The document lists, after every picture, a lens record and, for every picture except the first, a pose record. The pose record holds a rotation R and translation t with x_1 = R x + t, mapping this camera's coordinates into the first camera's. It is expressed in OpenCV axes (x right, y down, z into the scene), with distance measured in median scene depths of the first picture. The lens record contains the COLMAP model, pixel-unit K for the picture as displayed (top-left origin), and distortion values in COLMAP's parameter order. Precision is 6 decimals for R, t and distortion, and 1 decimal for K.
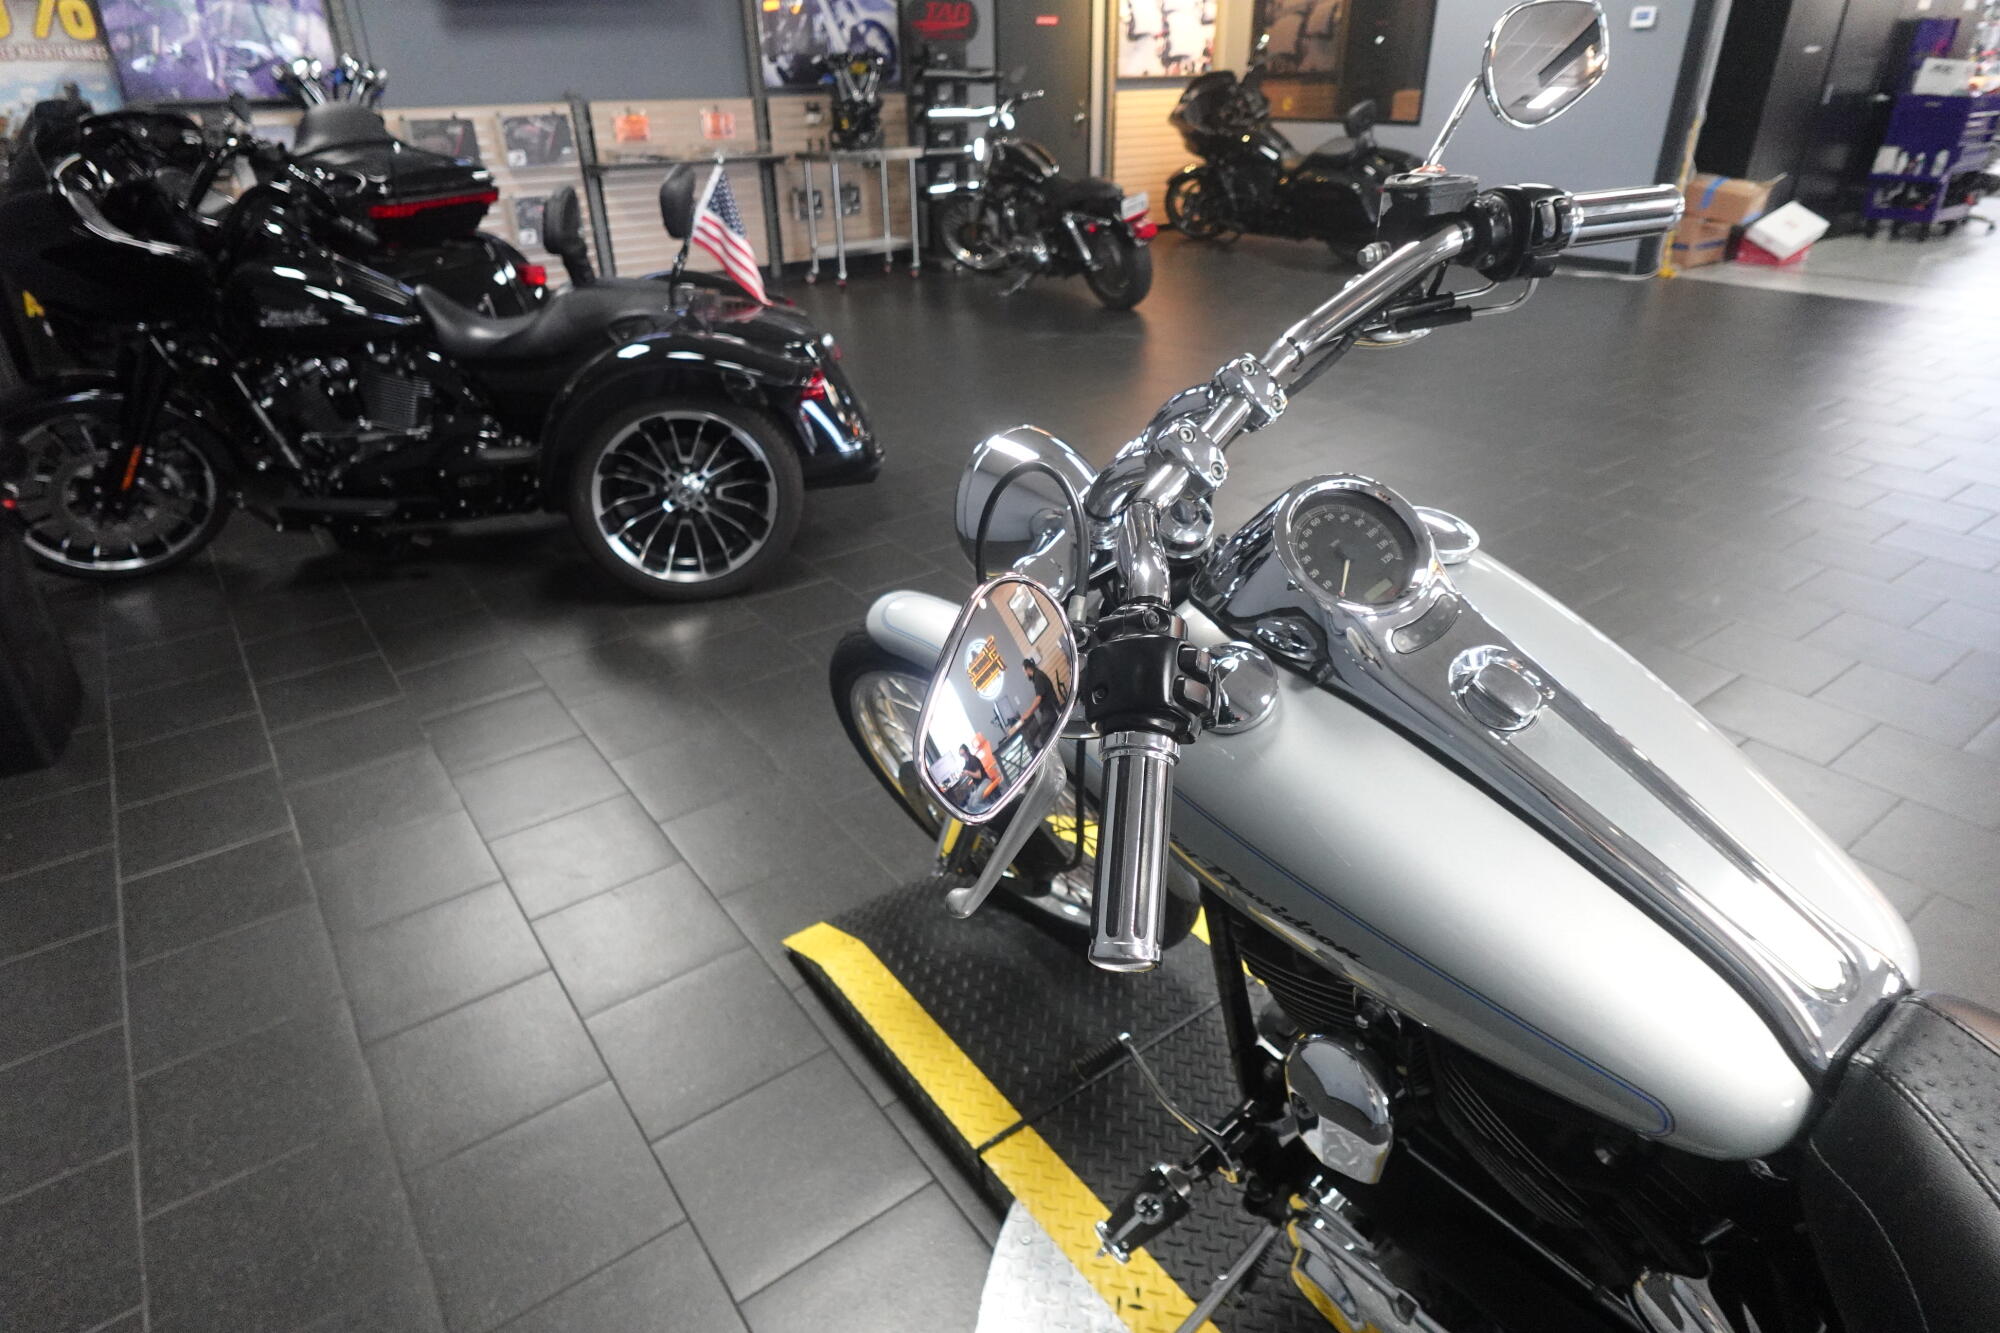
lens RADIAL K [[1120.3, 0, 1004.9], [0, 1120.3, 664.8], [0, 0, 1]] dist [0.006278, -0.004233]
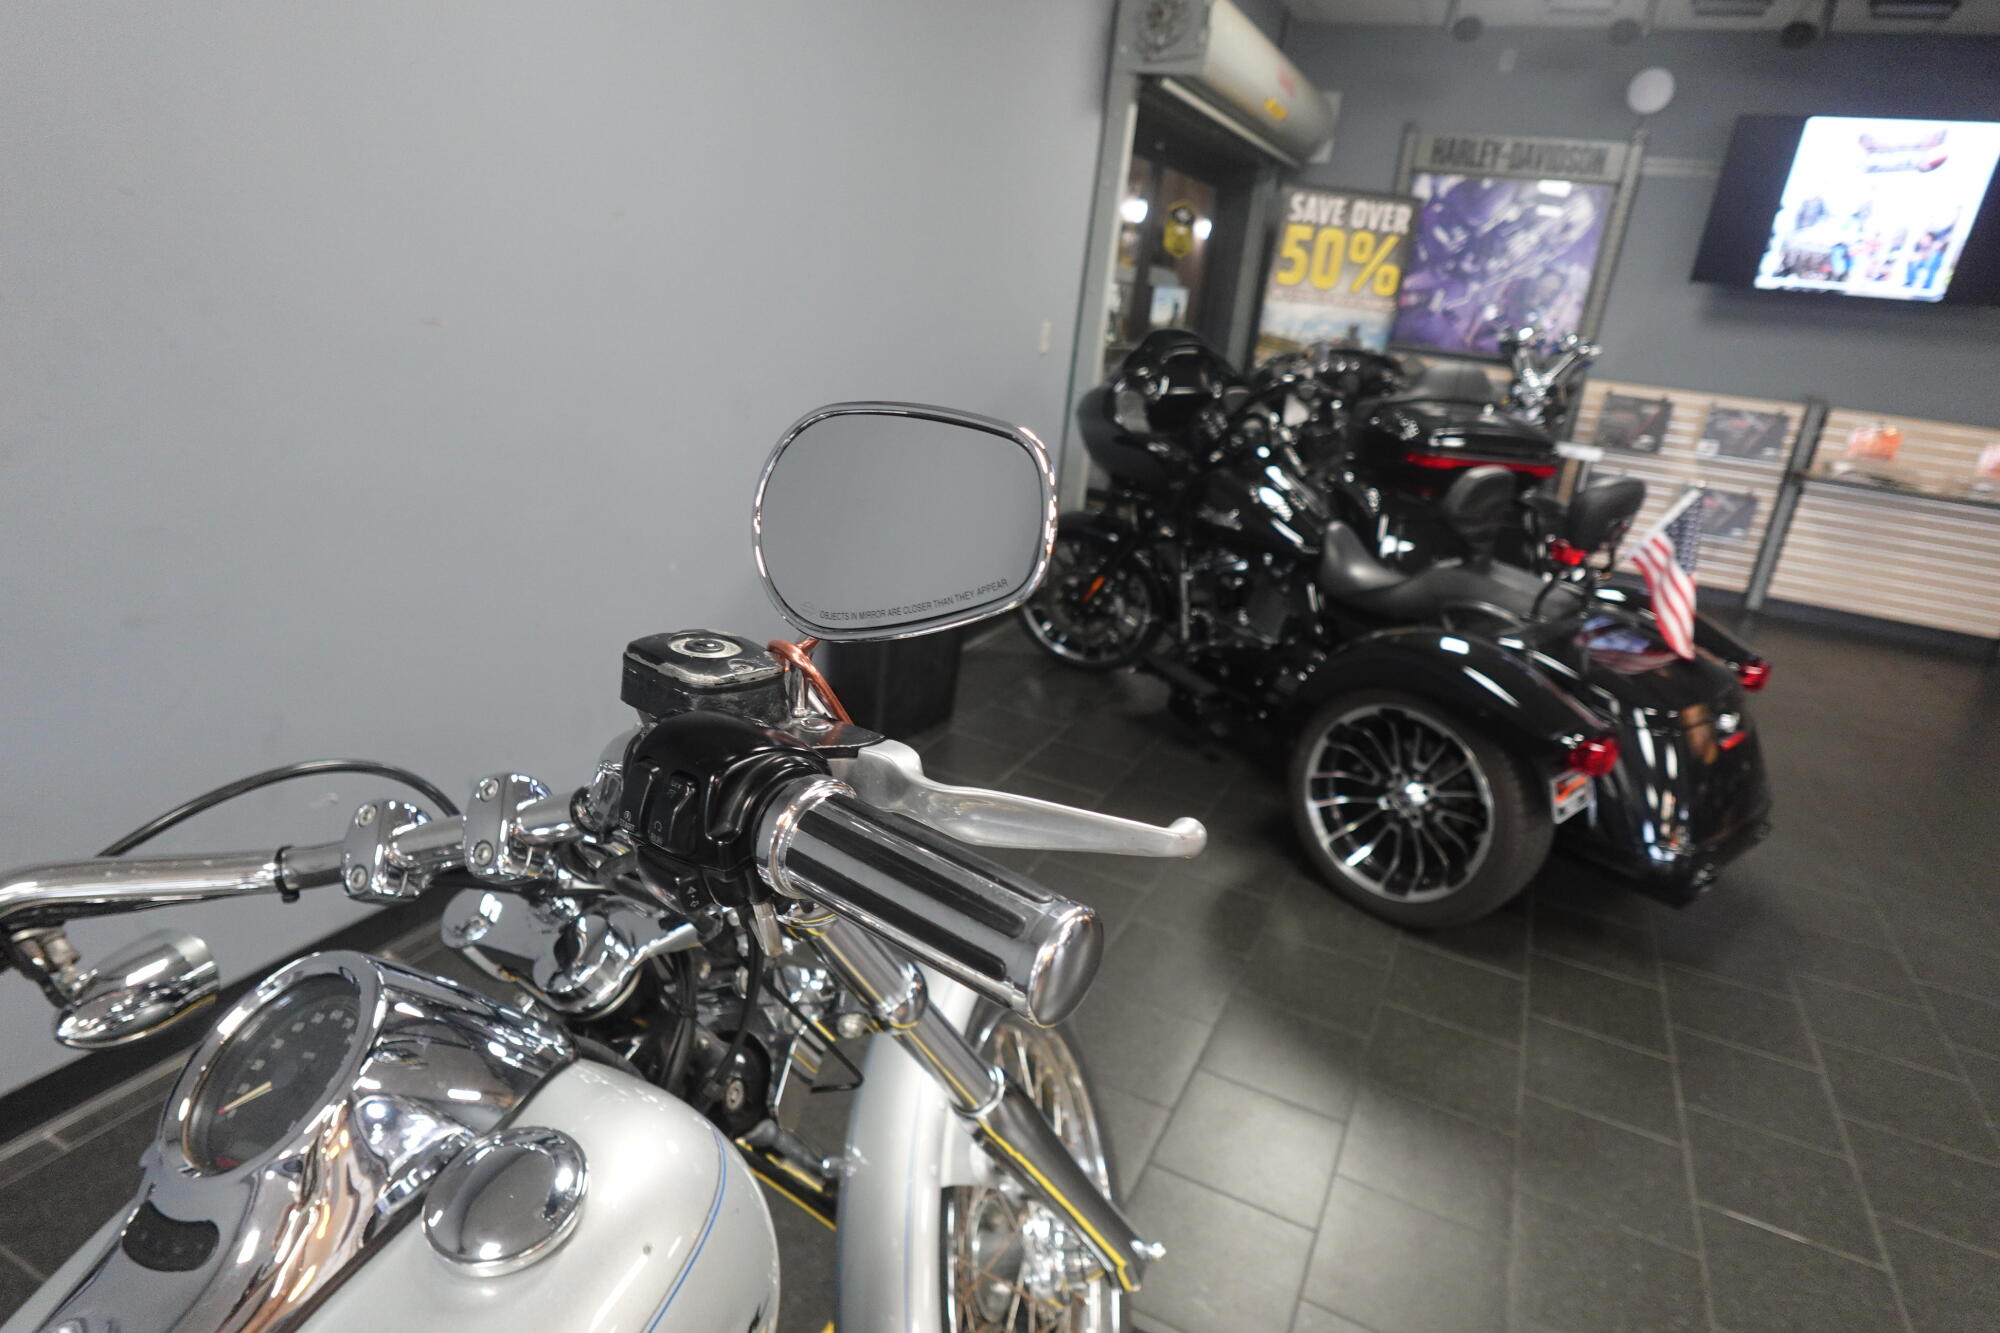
lens RADIAL K [[1120.3, 0, 1001.8], [0, 1120.3, 671.6], [0, 0, 1]] dist [0.006278, -0.004233]
pose [[0.470117, 0.357019, -0.807172, 0.240347], [-0.509540, 0.856523, 0.082078, -0.146365], [0.720665, 0.372701, 0.584582, 0.208161]]
